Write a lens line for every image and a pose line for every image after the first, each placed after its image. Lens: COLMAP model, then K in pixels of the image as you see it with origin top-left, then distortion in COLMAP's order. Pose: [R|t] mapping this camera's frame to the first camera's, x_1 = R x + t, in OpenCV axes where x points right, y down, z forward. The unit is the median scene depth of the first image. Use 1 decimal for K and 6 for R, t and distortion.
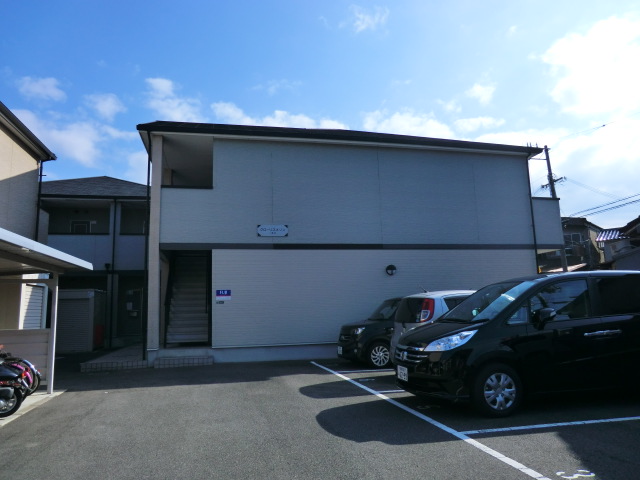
lens RADIAL K [[458.2, 0, 319.4], [0, 458.2, 240.6], [0, 0, 1]] dist [-0.032393, 0.017335]
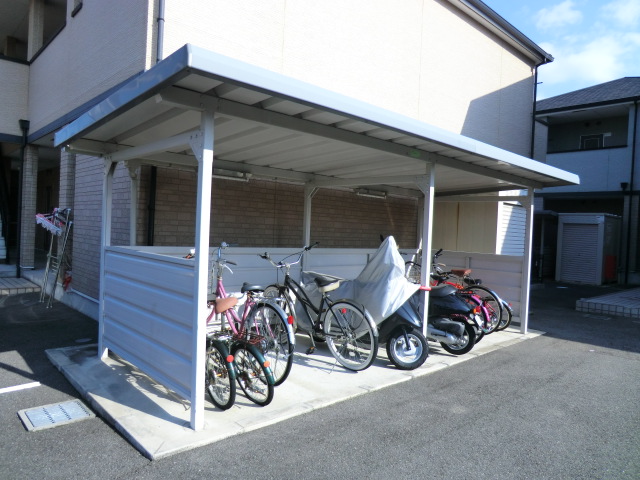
lens RADIAL K [[458.2, 0, 320.4], [0, 458.2, 242.9], [0, 0, 1]] dist [-0.032393, 0.017335]
pose [[0.502104, 0.068289, -0.862107, -0.059266], [0.074936, 0.989692, 0.122039, 0.034723], [0.861555, -0.125879, 0.491811, 0.231537]]
